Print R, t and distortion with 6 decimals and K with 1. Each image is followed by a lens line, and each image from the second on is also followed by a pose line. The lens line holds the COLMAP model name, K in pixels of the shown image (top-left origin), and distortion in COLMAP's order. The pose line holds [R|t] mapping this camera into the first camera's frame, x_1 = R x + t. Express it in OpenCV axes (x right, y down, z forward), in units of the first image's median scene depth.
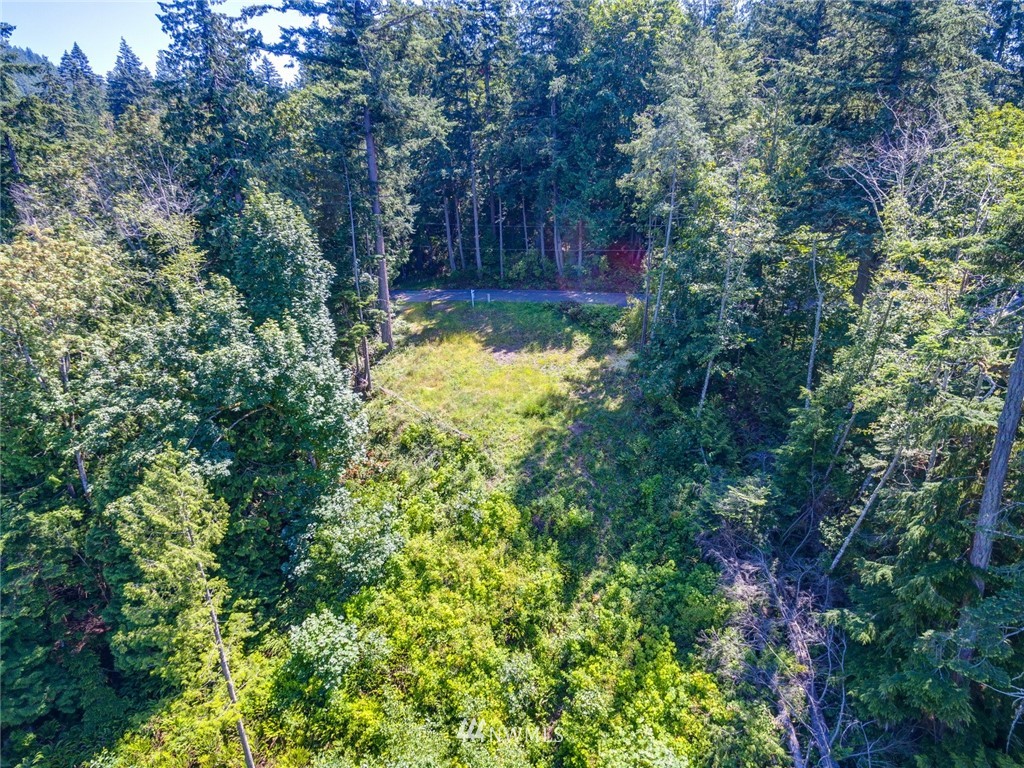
lens RADIAL K [[588.5, 0, 514.9], [0, 588.5, 386.7], [0, 0, 1]] dist [0.004418, -0.000731]
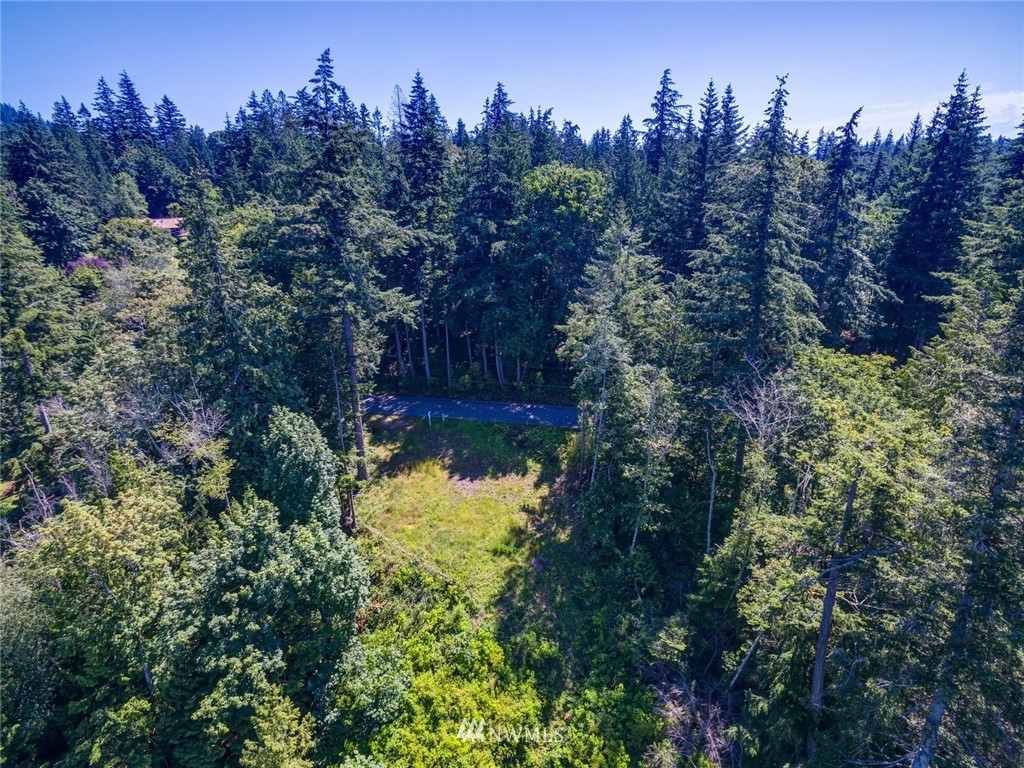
lens RADIAL K [[588.5, 0, 514.9], [0, 588.5, 386.7], [0, 0, 1]] dist [0.004418, -0.000731]
pose [[0.988224, -0.046430, 0.145801, -0.128844], [0.046869, 0.998901, 0.000425, -0.365591], [-0.145660, 0.006413, 0.989314, -0.283881]]
